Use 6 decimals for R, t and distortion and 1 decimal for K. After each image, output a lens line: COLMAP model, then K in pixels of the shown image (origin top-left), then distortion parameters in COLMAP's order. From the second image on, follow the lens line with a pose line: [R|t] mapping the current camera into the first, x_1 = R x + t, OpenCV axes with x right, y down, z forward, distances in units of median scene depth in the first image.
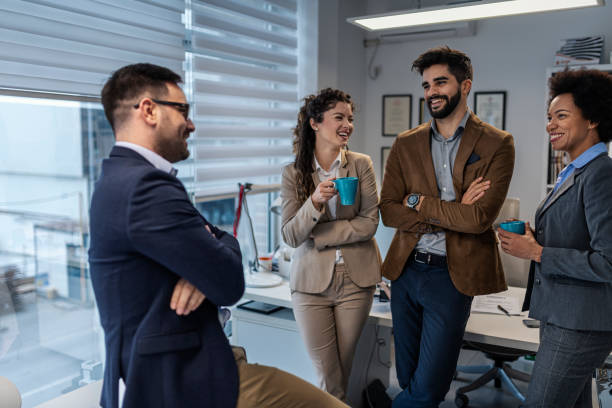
lens RADIAL K [[604.4, 0, 306.0], [0, 604.4, 204.0], [0, 0, 1]] dist [0.114545, -0.328779]
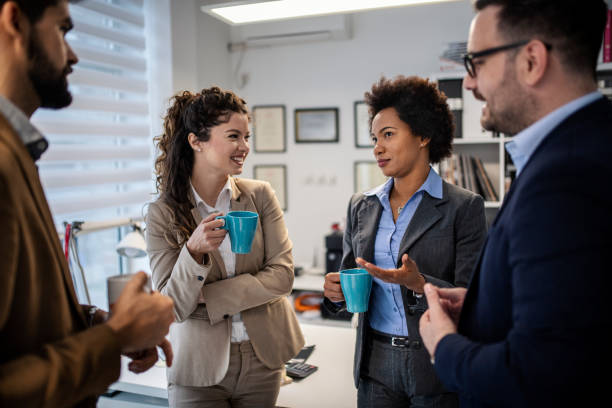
lens RADIAL K [[604.4, 0, 306.0], [0, 604.4, 204.0], [0, 0, 1]] dist [0.114545, -0.328779]
pose [[0.967074, -0.051003, 0.249332, -0.038983], [0.056251, 0.998319, -0.013964, -0.044798], [-0.248200, 0.027529, 0.968317, 0.278637]]
